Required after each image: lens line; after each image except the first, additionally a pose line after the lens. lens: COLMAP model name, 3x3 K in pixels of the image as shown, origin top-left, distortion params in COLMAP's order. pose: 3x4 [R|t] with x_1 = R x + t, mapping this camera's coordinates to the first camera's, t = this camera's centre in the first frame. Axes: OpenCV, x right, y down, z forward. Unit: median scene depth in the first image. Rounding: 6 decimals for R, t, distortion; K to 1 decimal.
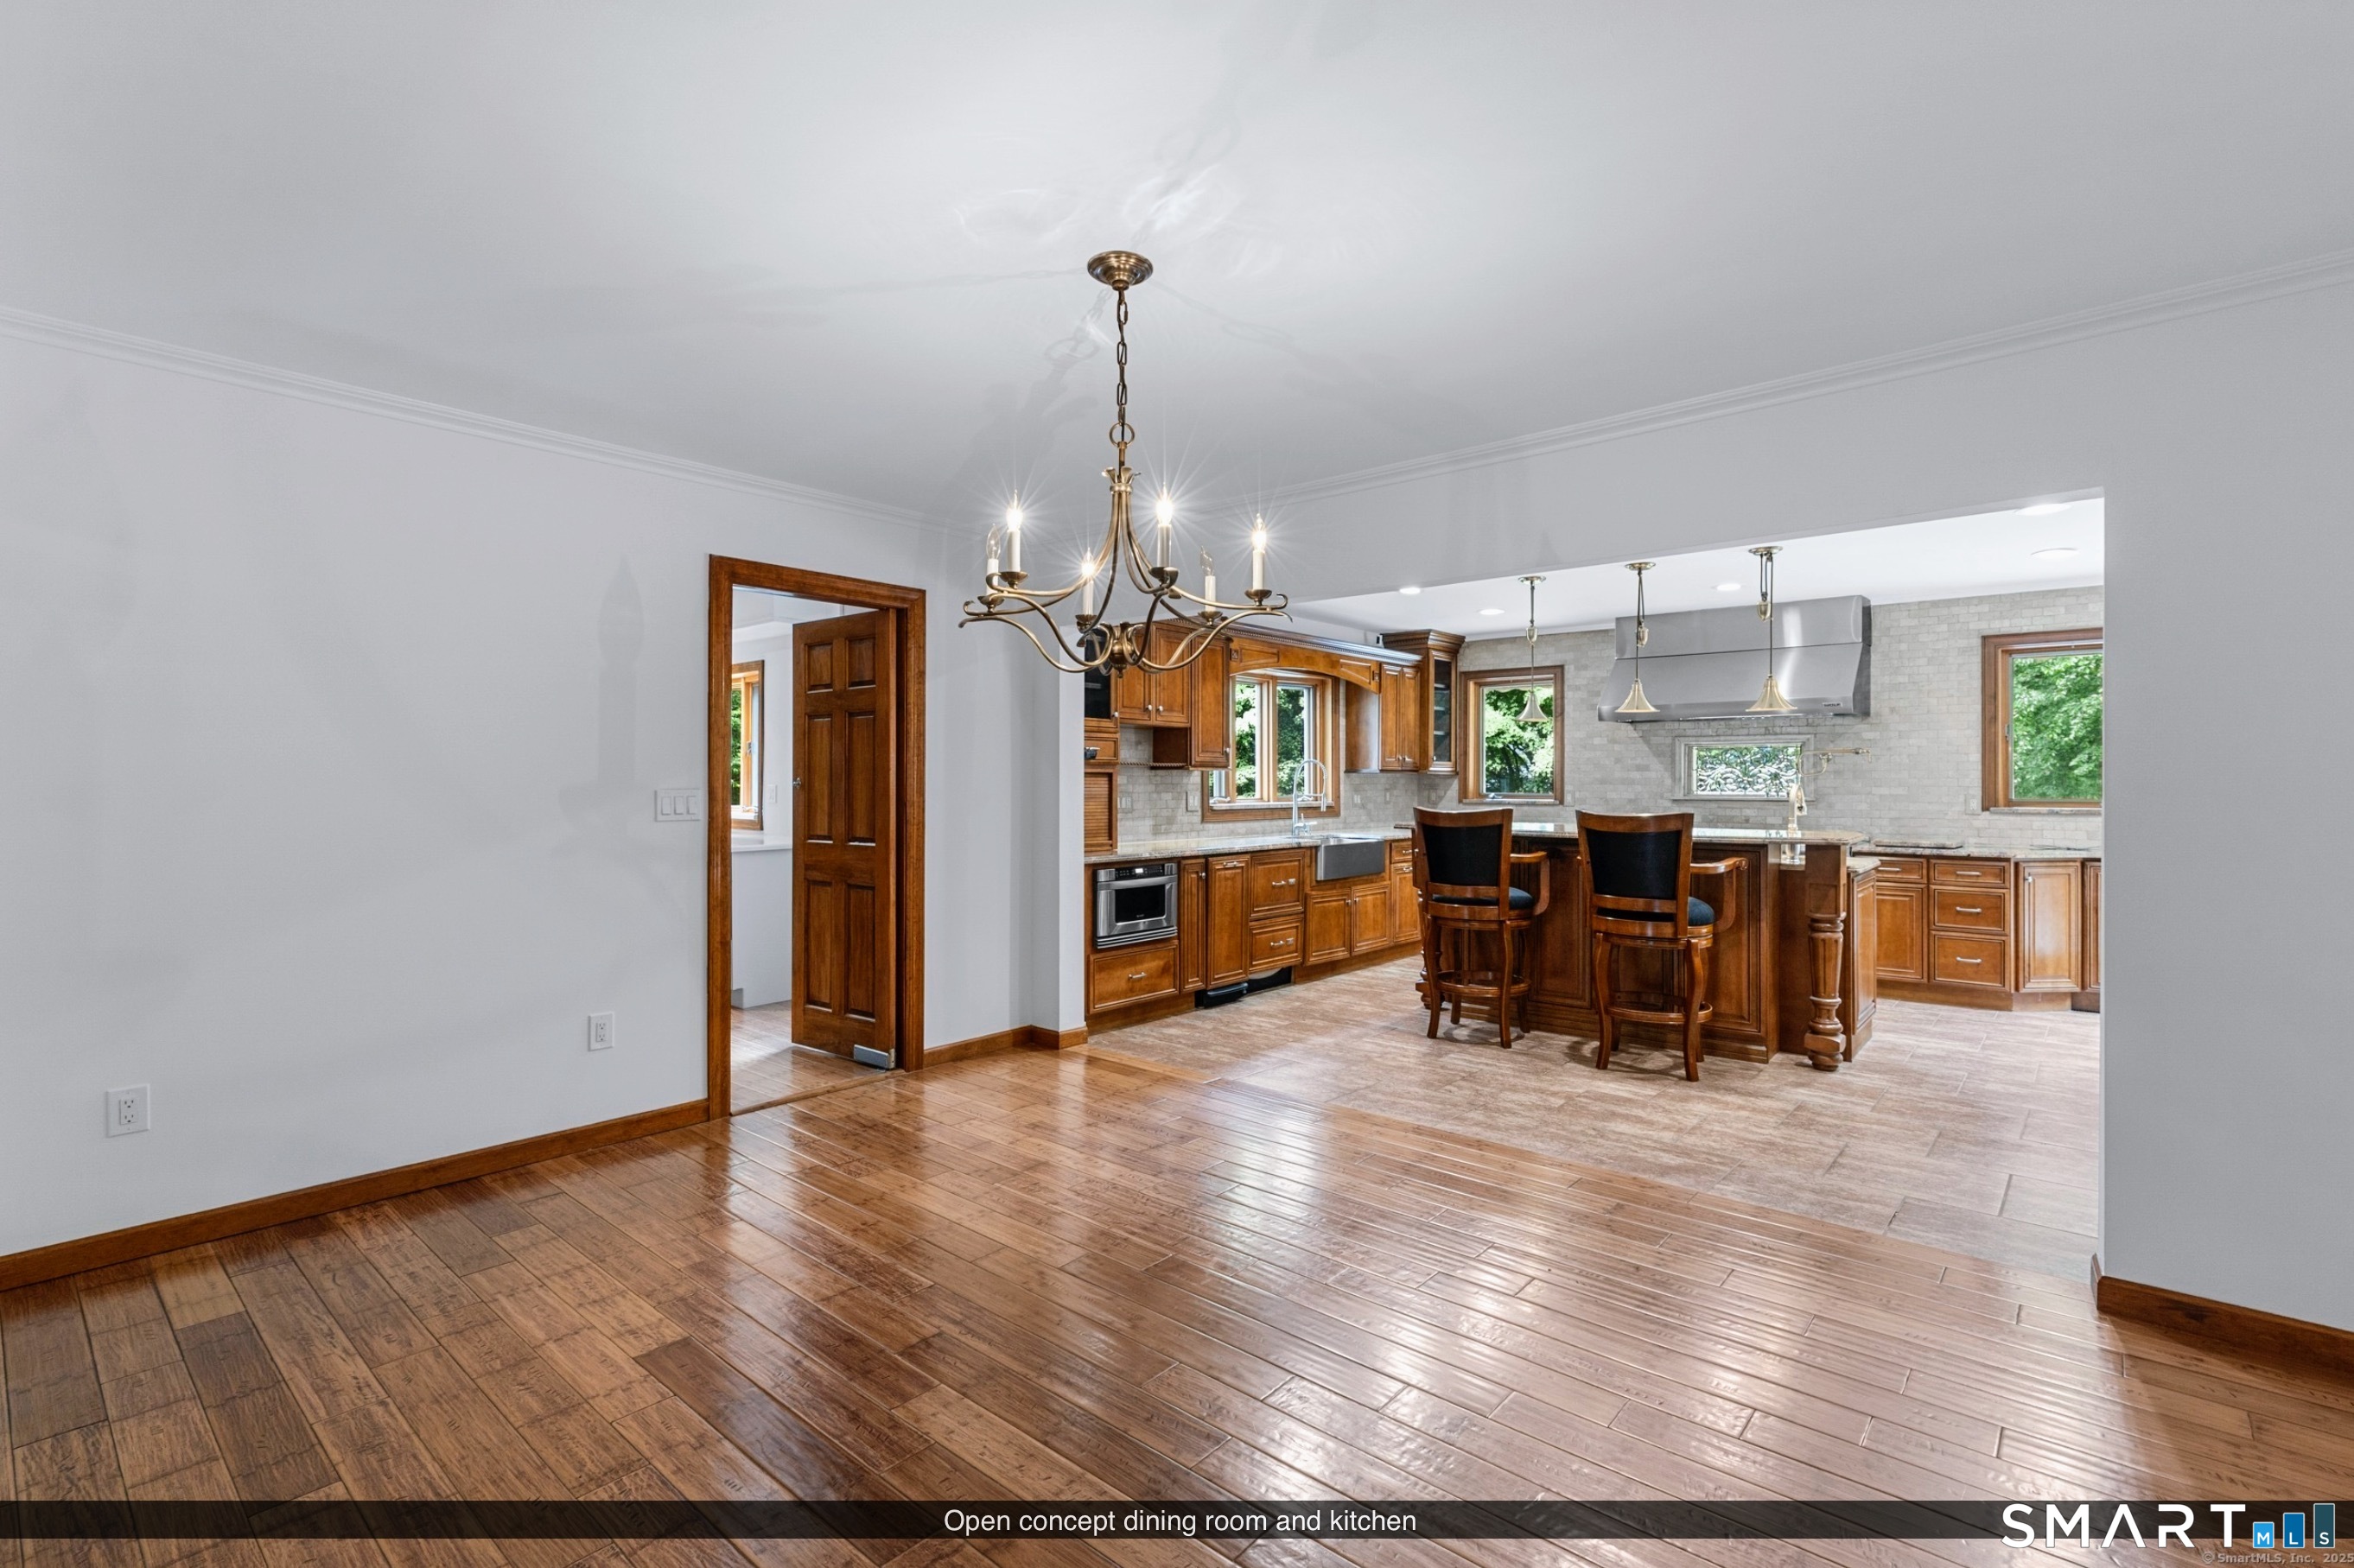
lens RADIAL K [[1059.0, 0, 1176.7], [0, 1059.0, 783.3], [0, 0, 1]] dist [0.000133, -0.000029]
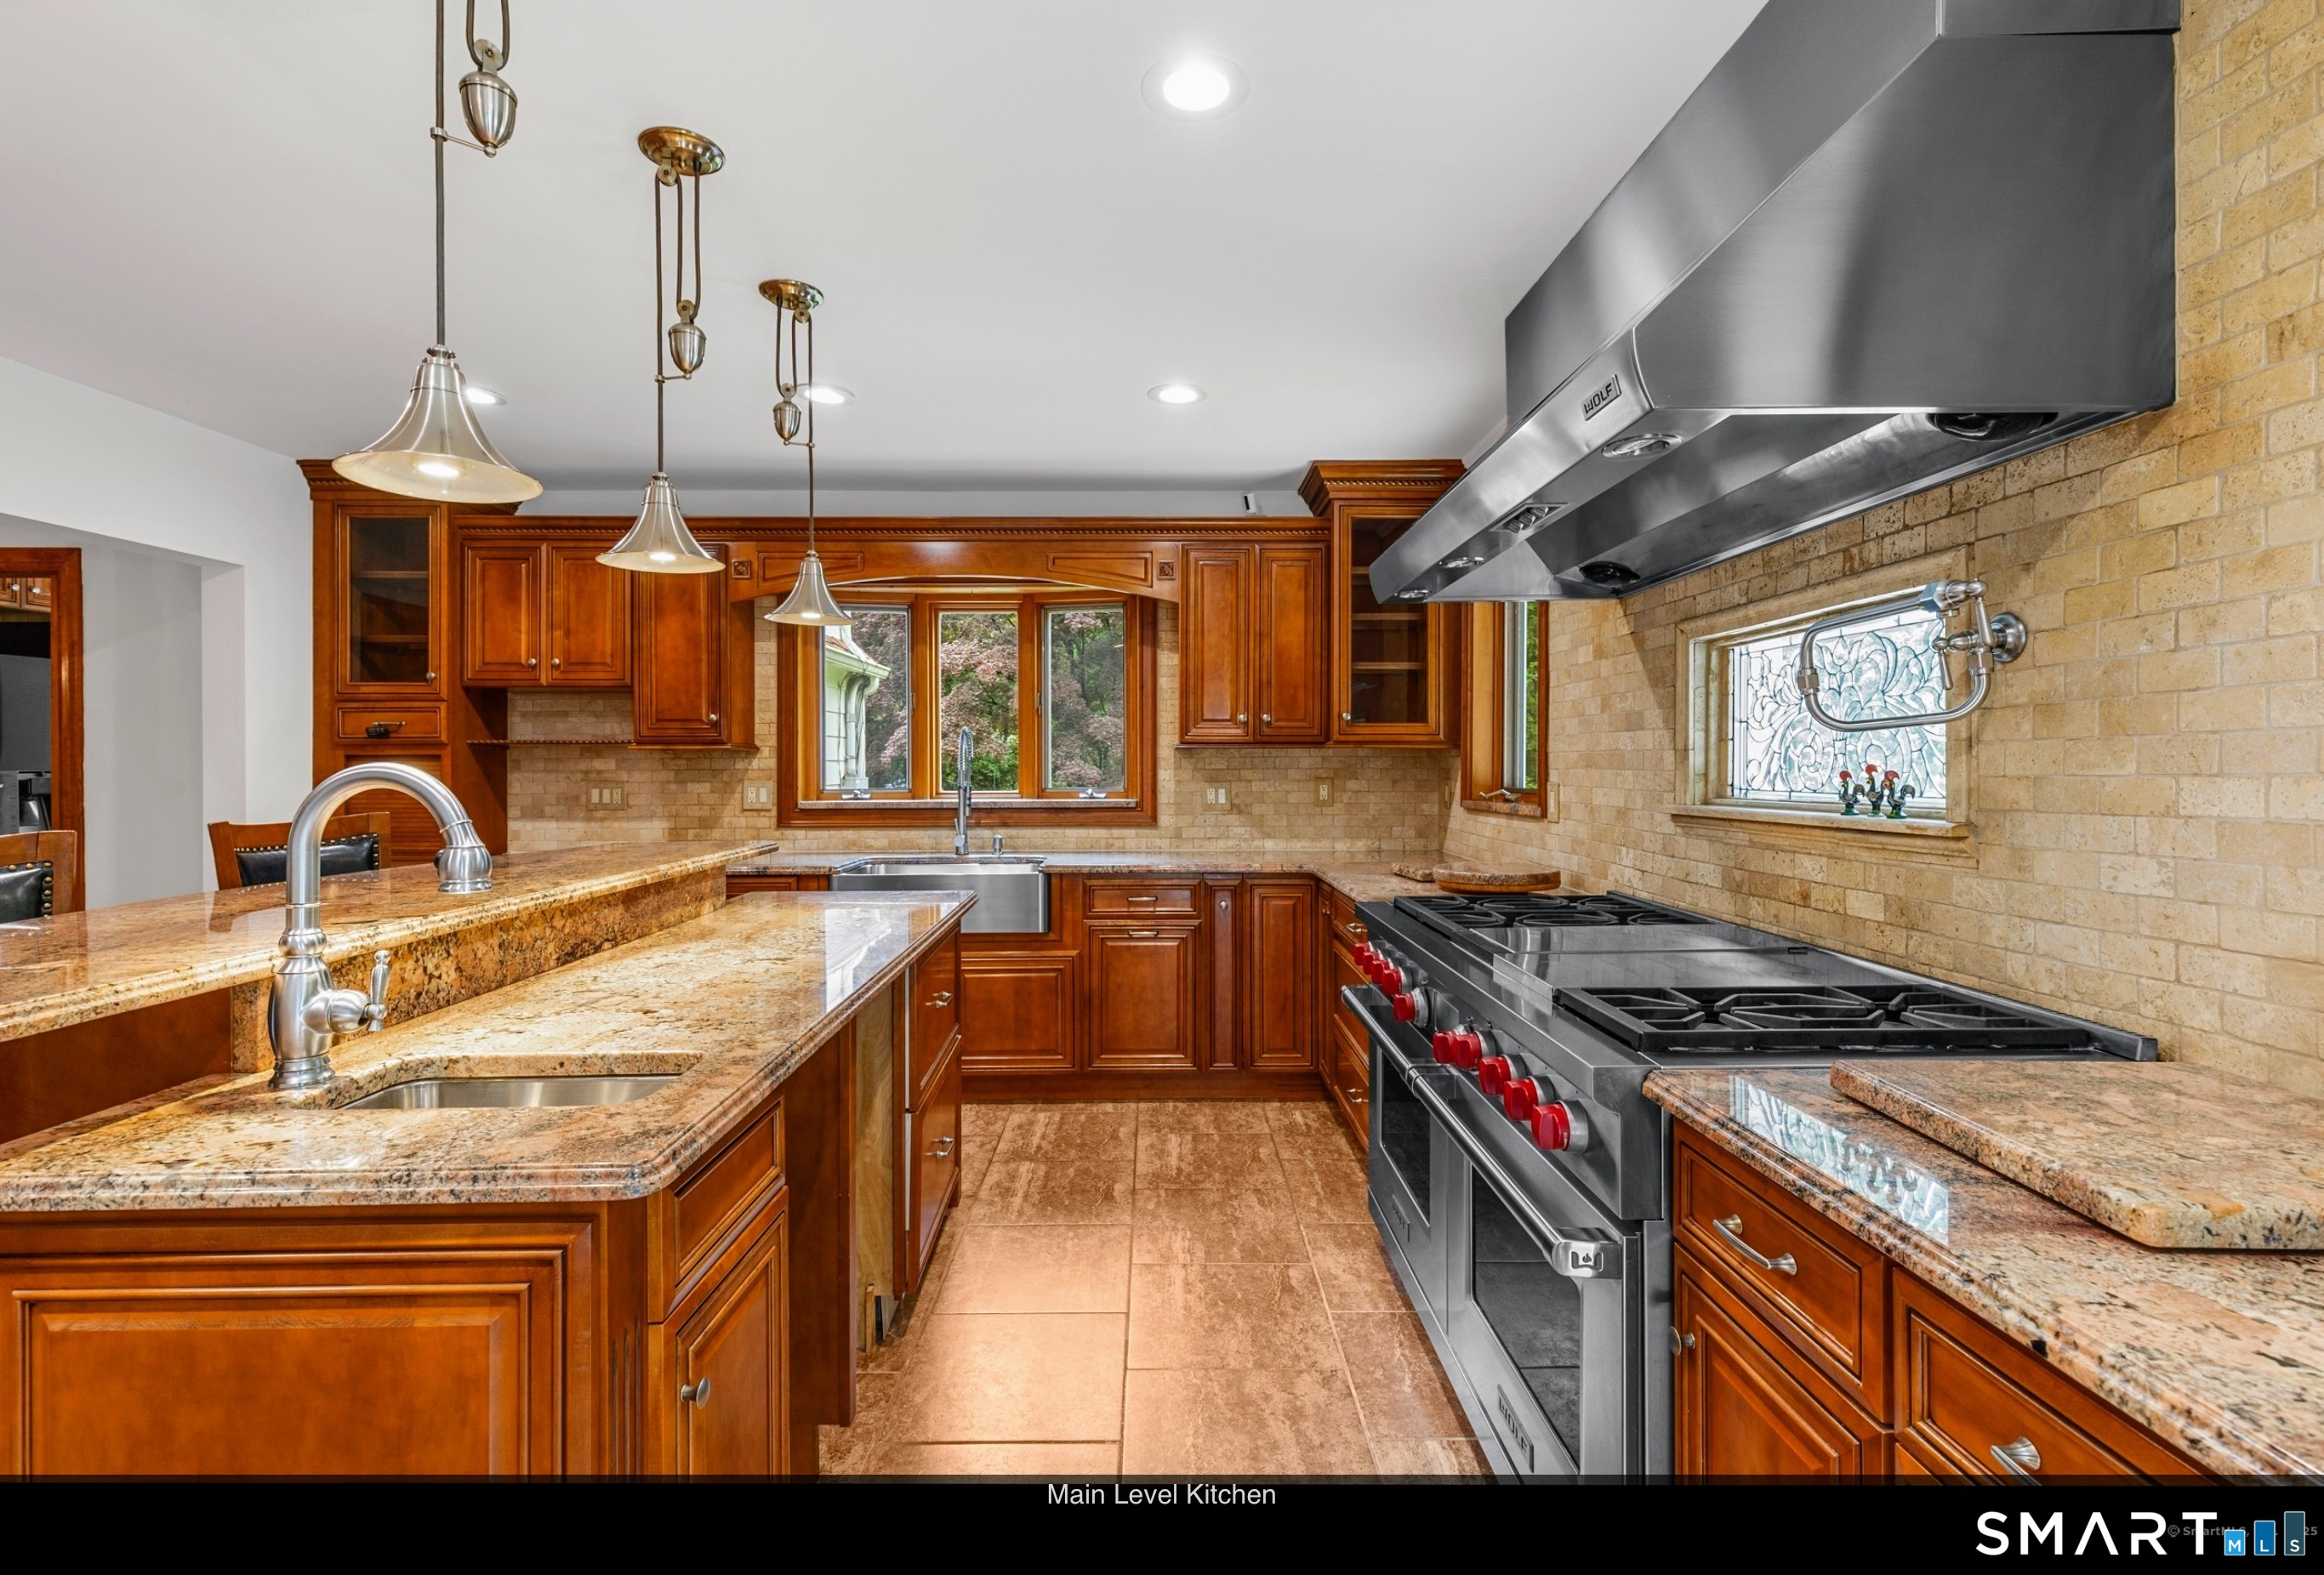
lens RADIAL K [[1058.1, 0, 1163.4], [0, 1058.1, 776.9], [0, 0, 1]] dist [0.000629, 0.000108]
pose [[0.663658, 0.003294, -0.748029, 0.677026], [0.004953, 0.999949, 0.008798, 0.000741], [0.748020, -0.009543, 0.663608, 0.739605]]
